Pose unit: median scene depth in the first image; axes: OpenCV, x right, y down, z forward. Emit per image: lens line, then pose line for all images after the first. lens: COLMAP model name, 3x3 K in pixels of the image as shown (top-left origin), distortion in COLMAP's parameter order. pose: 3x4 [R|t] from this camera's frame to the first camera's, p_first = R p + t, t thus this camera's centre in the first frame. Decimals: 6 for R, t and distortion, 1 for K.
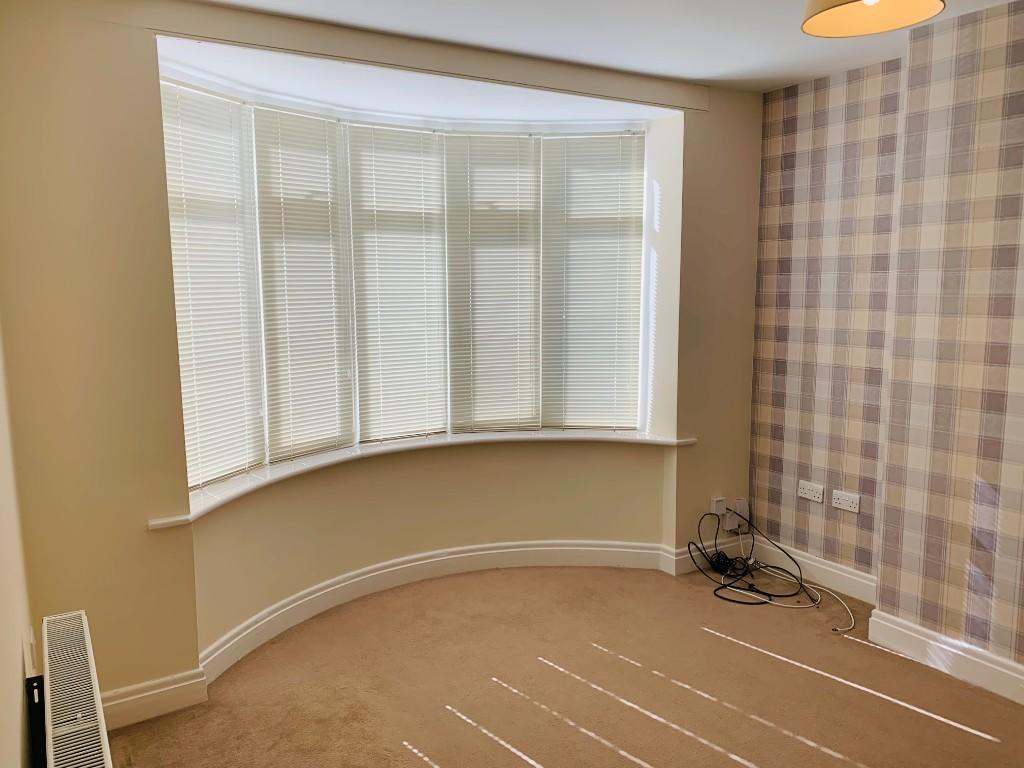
lens RADIAL K [[800.1, 0, 505.1], [0, 800.1, 385.2], [0, 0, 1]] dist [0.049661, -0.070838]
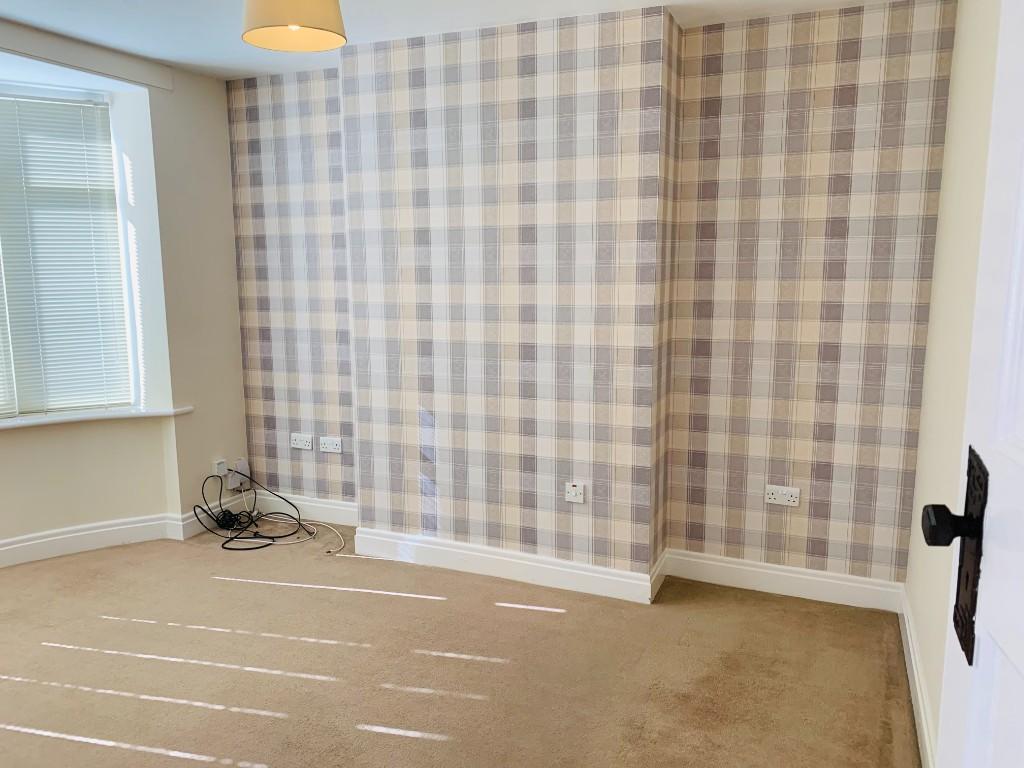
lens RADIAL K [[800.1, 0, 505.1], [0, 800.1, 385.2], [0, 0, 1]] dist [0.049661, -0.070838]
pose [[0.819950, -0.088564, 0.565543, -0.019777], [0.075953, 0.996056, 0.045861, 0.023031], [-0.567374, 0.005351, 0.823443, -0.101804]]
